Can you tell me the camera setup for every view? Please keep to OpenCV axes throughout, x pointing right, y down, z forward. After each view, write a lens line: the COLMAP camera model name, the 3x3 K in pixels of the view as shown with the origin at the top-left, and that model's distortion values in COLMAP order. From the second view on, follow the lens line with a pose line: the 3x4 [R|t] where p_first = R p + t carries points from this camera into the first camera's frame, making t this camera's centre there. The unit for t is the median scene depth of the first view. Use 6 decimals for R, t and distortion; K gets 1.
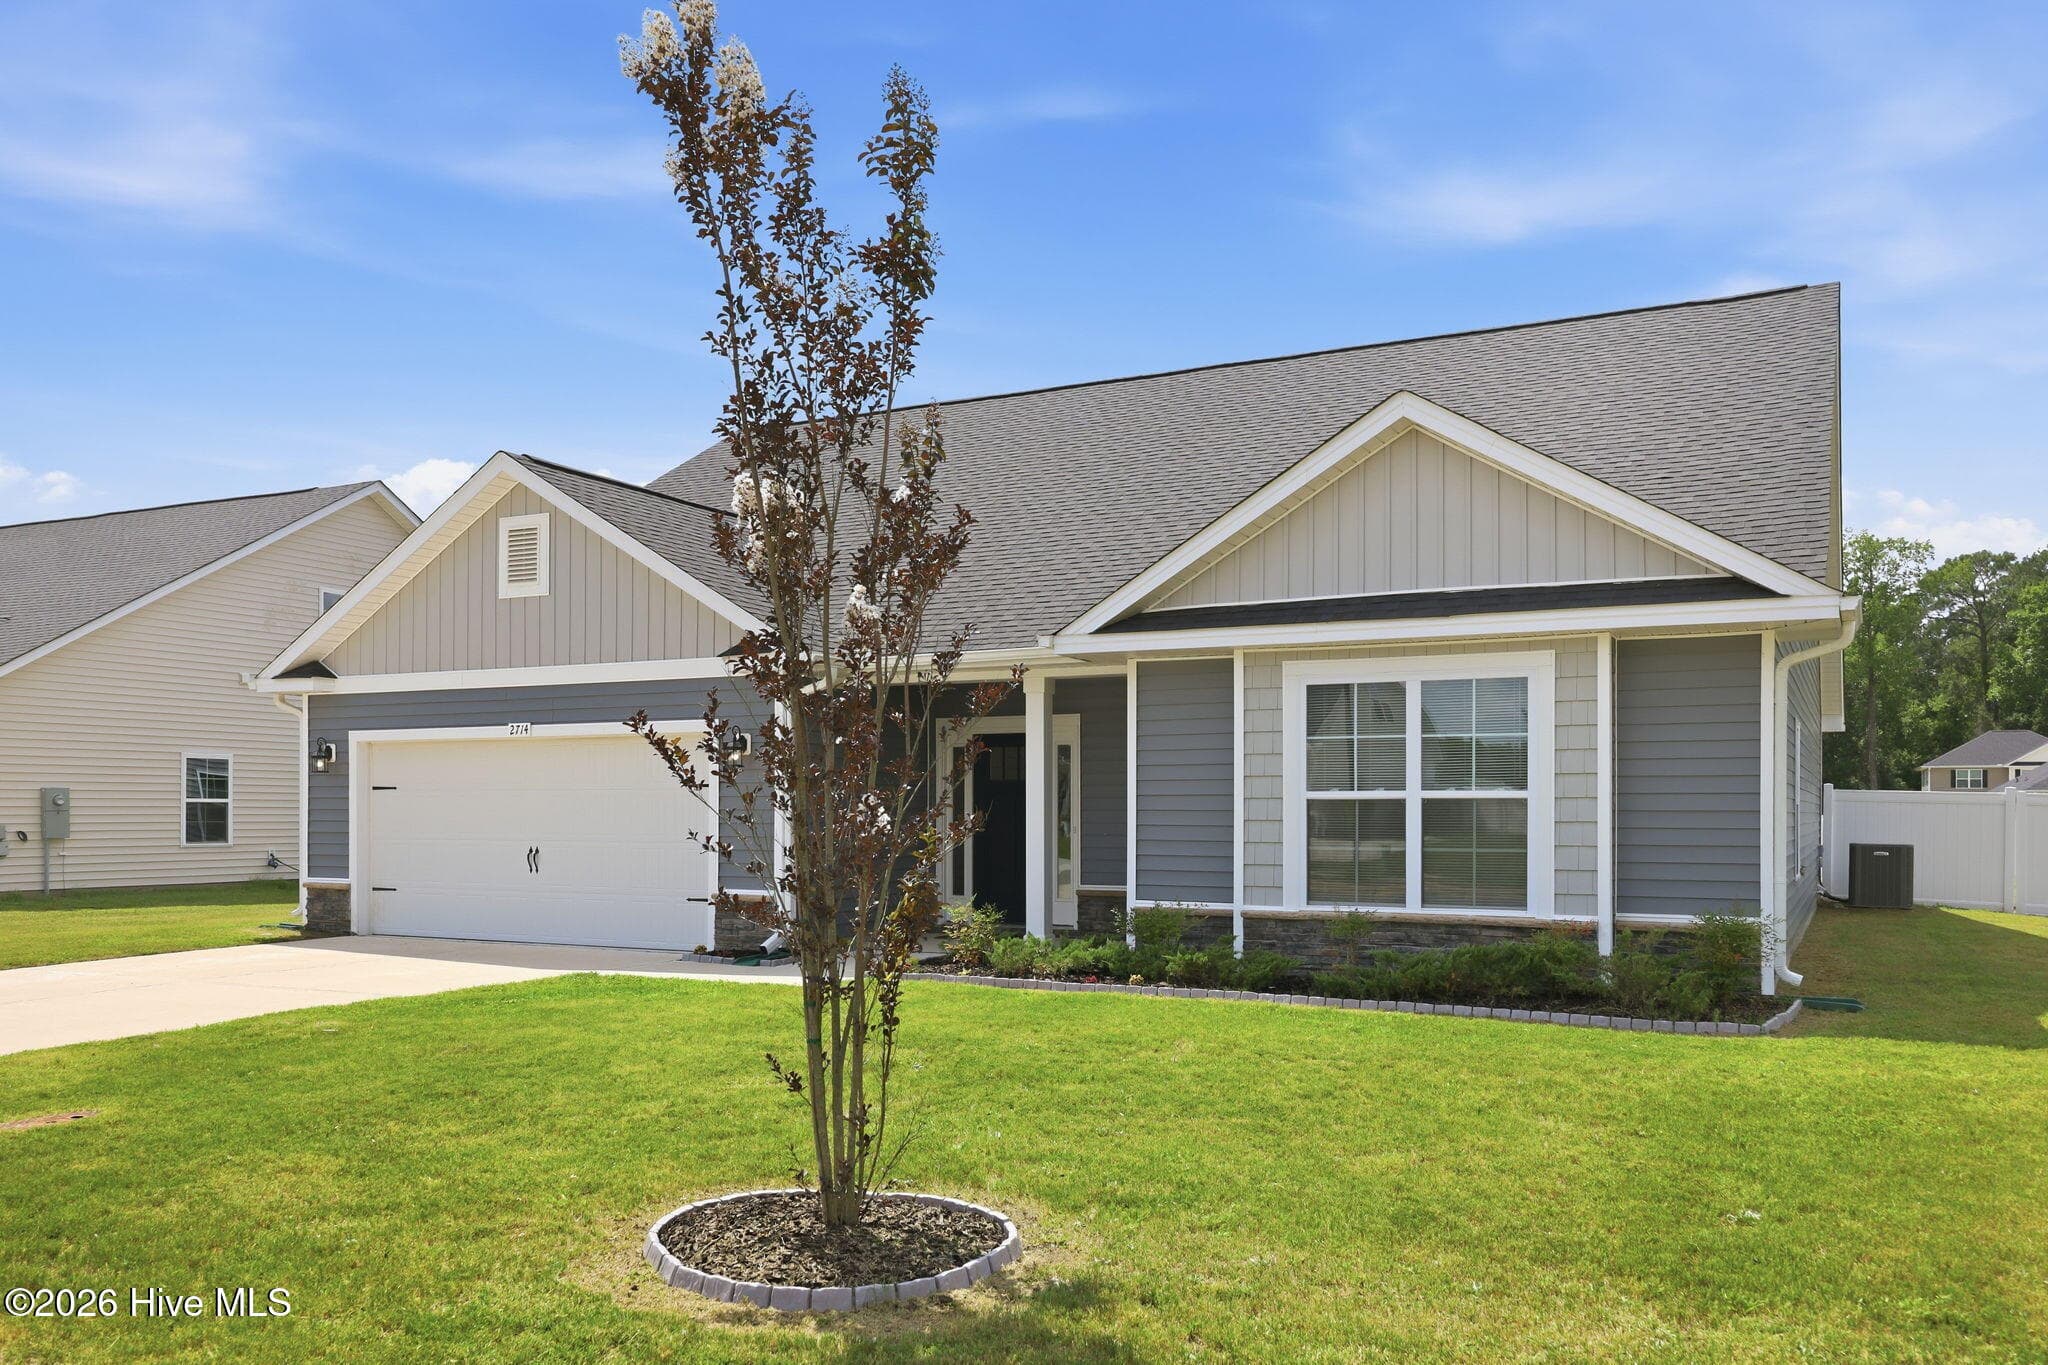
lens RADIAL K [[1612.2, 0, 1016.9], [0, 1612.2, 804.5], [0, 0, 1]] dist [-0.004618, -0.008661]
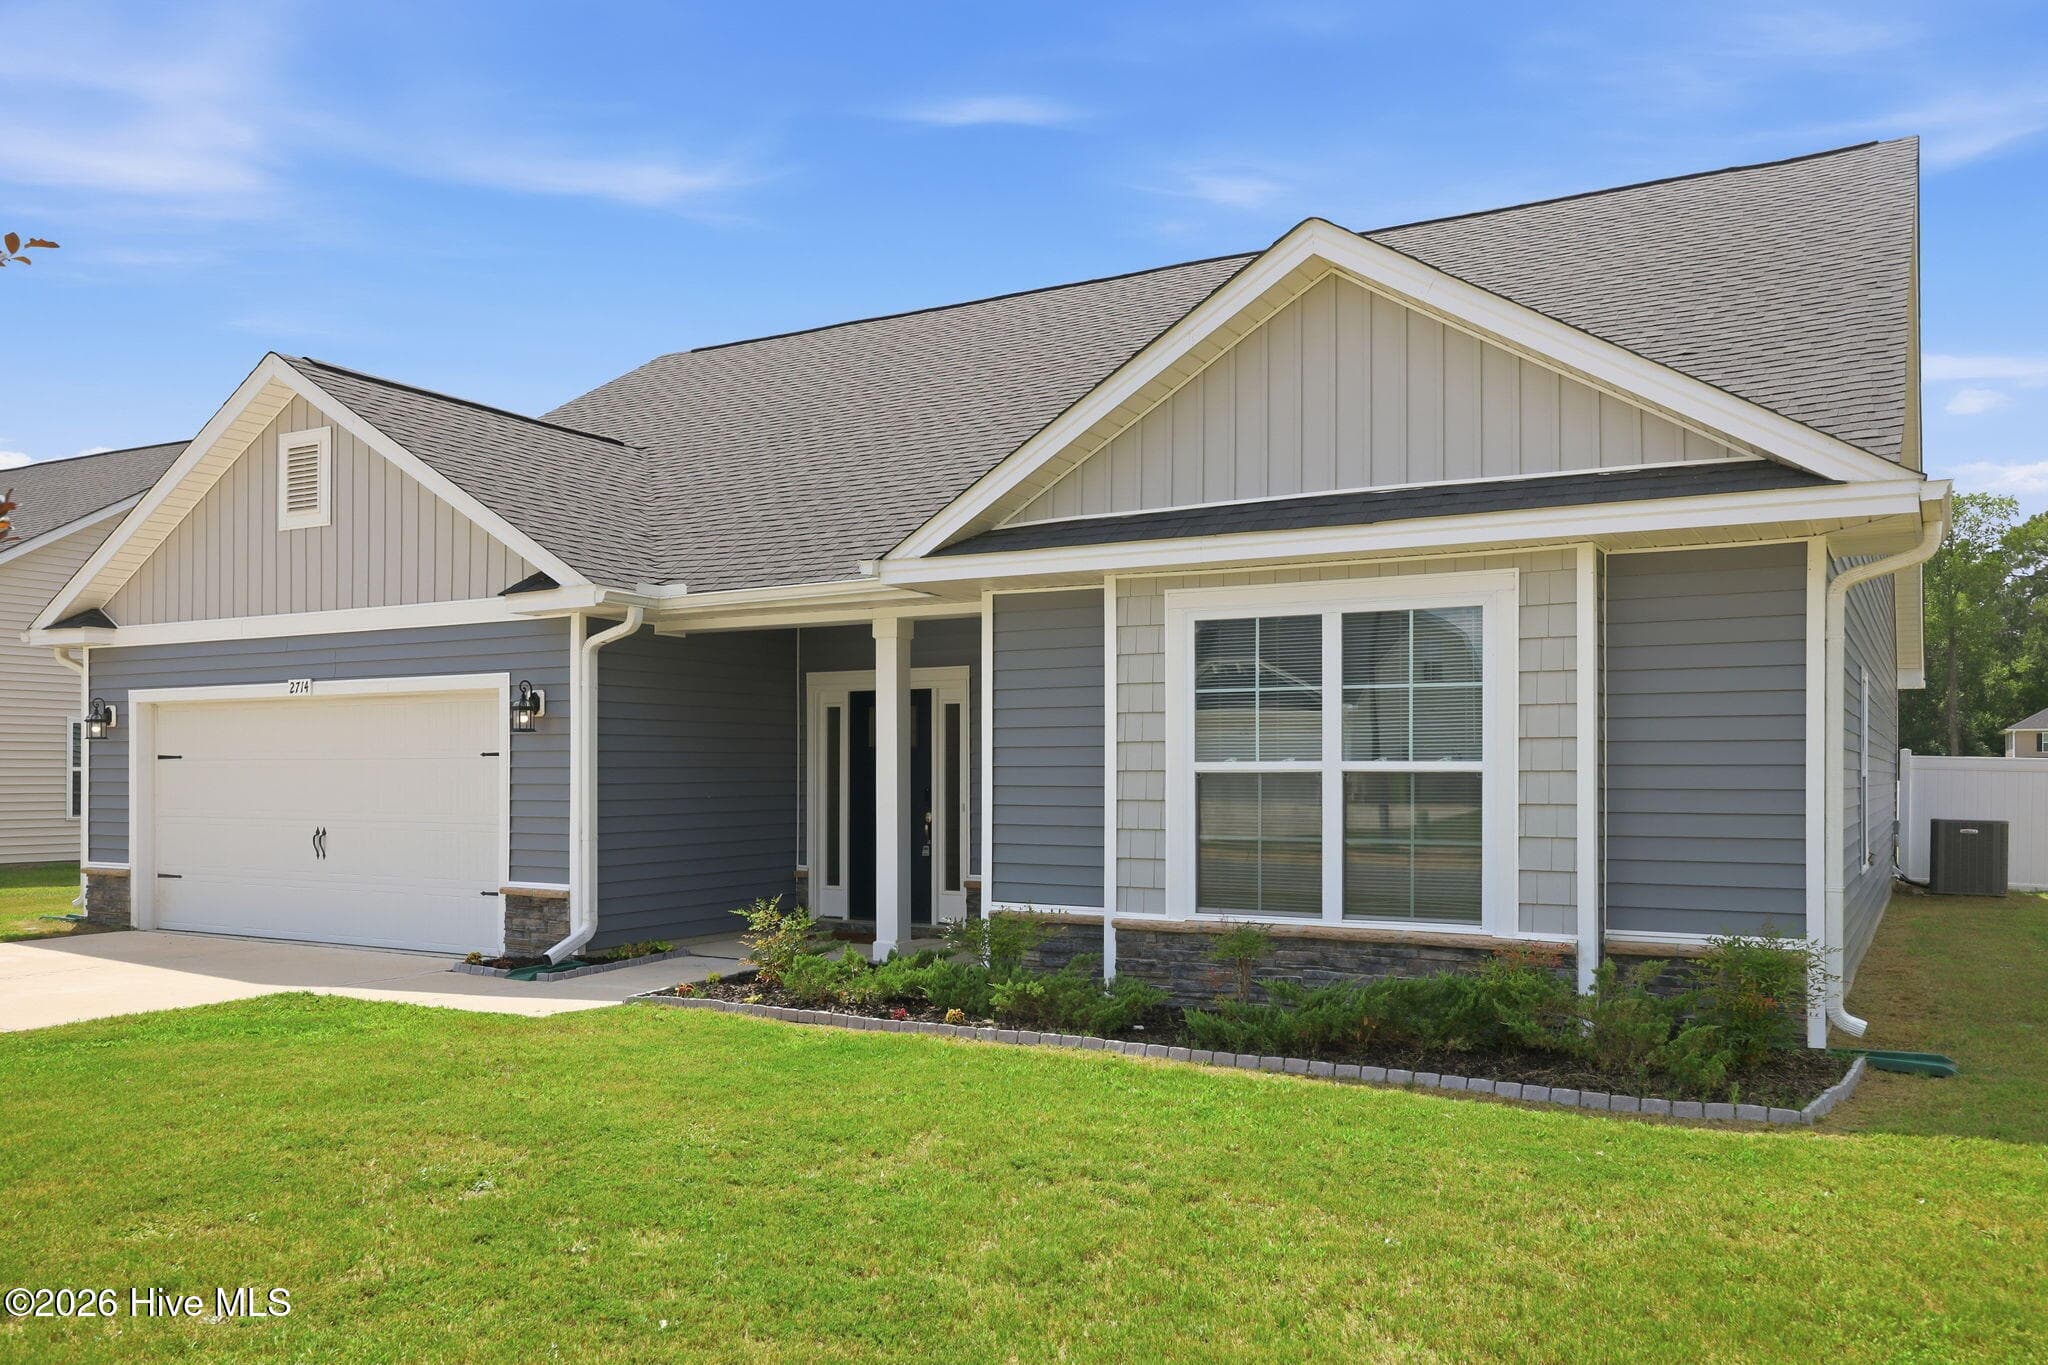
lens RADIAL K [[1590.0, 0, 1019.6], [0, 1590.0, 769.1], [0, 0, 1]] dist [-0.008210, 0.001976]
pose [[0.999078, -0.000835, -0.042926, 0.128097], [0.000838, 1.000000, 0.000041, -0.004911], [0.042926, -0.000077, 0.999078, 0.251519]]
